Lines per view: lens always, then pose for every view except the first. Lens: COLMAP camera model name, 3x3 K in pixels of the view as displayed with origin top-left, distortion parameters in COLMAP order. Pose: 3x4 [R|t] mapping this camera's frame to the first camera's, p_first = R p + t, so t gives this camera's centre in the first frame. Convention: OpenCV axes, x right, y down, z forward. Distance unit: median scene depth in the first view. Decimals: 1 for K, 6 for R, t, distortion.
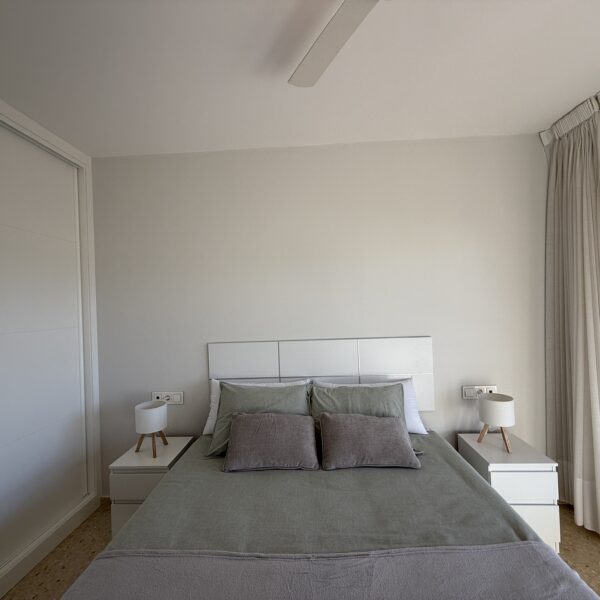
lens RADIAL K [[320.0, 0, 299.5], [0, 320.0, 299.8], [0, 0, 1]] dist [-0.004243, 0.000526]
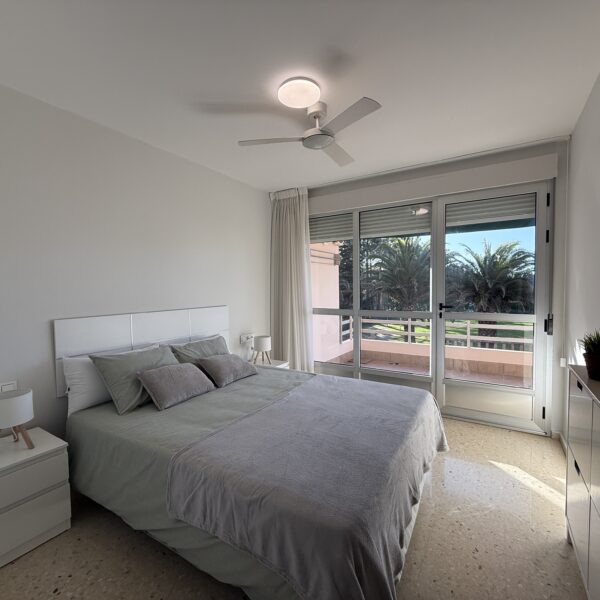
lens RADIAL K [[335.6, 0, 300.0], [0, 335.6, 300.0], [0, 0, 1]] dist [0.081592, 0.000244]
pose [[0.469197, -0.007271, 0.883064, -1.208740], [-0.056110, 0.997700, 0.038027, 0.001934], [-0.881309, -0.067391, 0.467710, -0.123525]]
